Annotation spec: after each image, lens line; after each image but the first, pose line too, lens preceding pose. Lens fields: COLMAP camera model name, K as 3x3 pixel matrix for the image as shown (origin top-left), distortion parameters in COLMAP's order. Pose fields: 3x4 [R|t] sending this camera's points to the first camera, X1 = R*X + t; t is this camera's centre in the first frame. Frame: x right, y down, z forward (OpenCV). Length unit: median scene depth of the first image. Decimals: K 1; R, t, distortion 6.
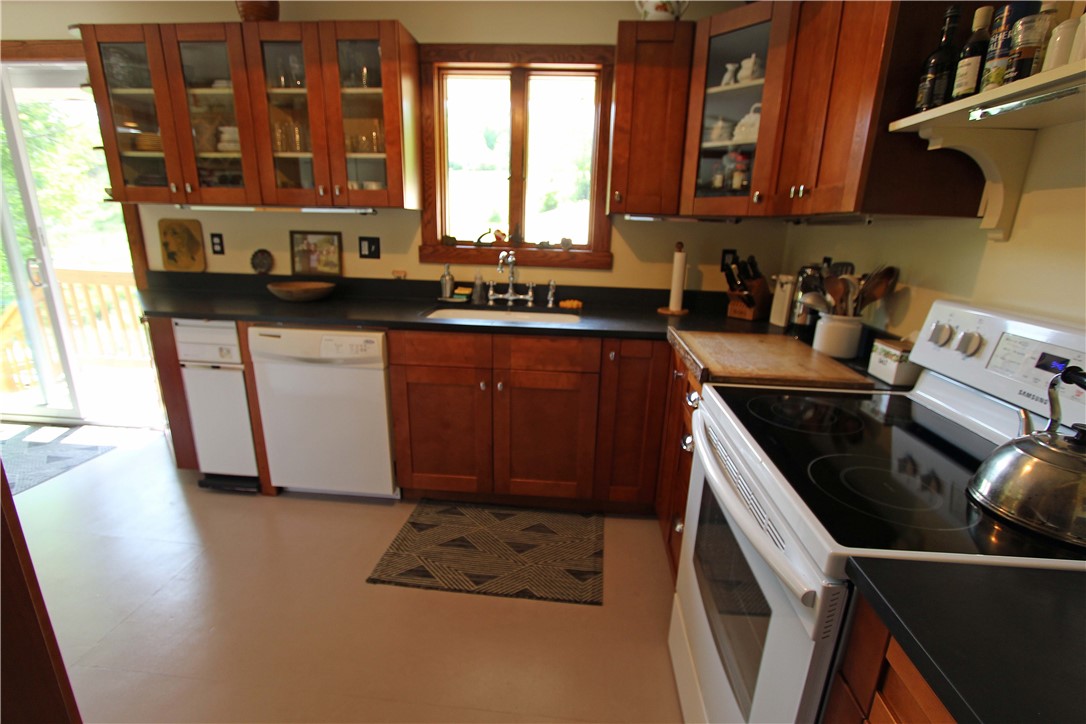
lens RADIAL K [[499.5, 0, 544.4], [0, 499.5, 368.0], [0, 0, 1]] dist [0.003197, 0.000041]
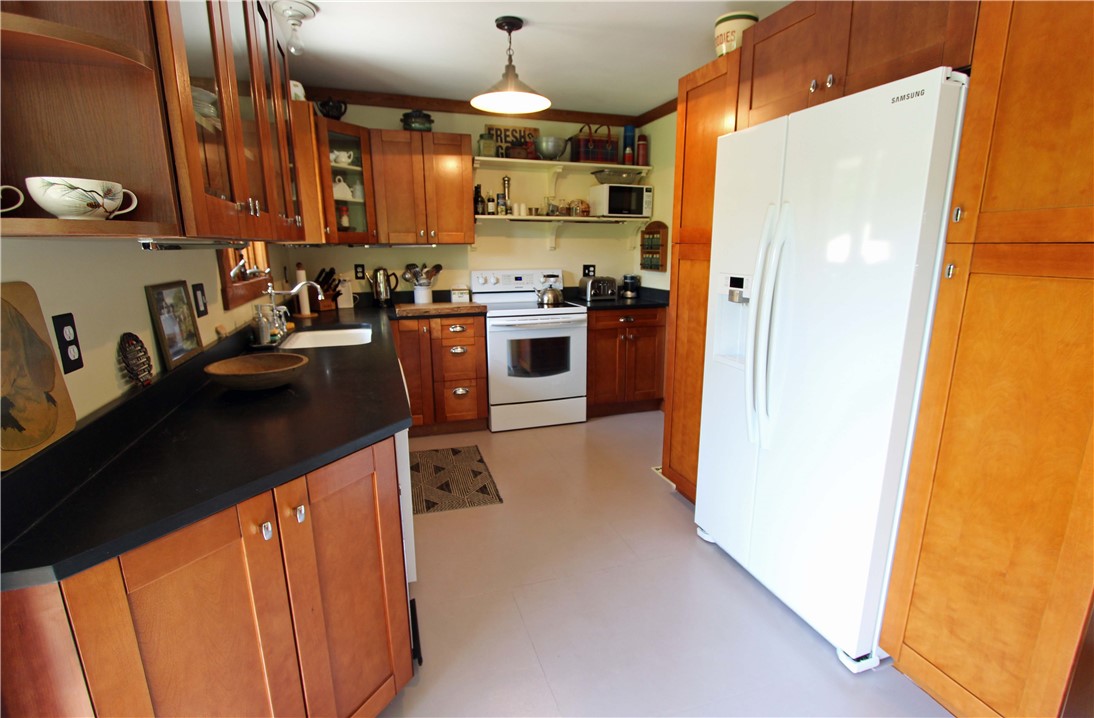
lens RADIAL K [[521.5, 0, 548.6], [0, 521.5, 359.9], [0, 0, 1]] dist [-0.000090, -0.000002]
pose [[-0.372467, -0.234740, 0.897867, -1.816506], [0.246430, 0.907733, 0.339548, -0.465852], [-0.894729, 0.347732, -0.280254, 1.264627]]
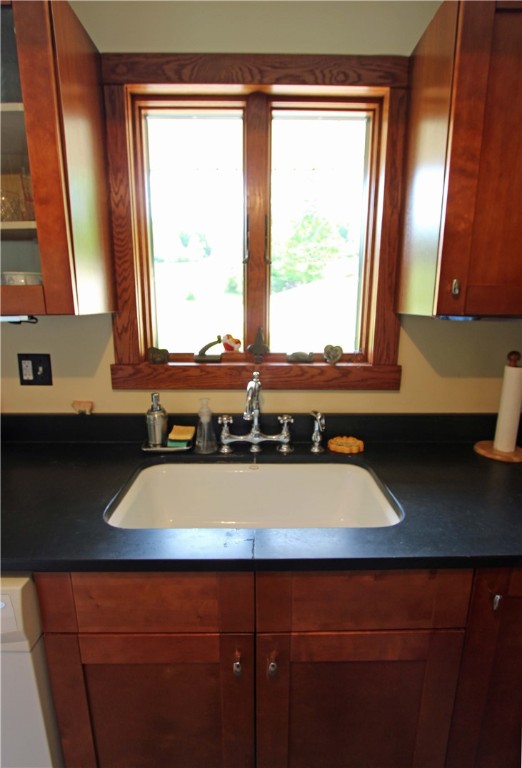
lens RADIAL K [[375.4, 0, 258.8], [0, 375.4, 384.6], [0, 0, 1]] dist [-0.014273, 0.001411]
pose [[0.996310, -0.043642, 0.073907, -0.096300], [0.047865, 0.997262, -0.056367, -0.185021], [-0.071245, 0.059697, 0.995671, 0.505692]]
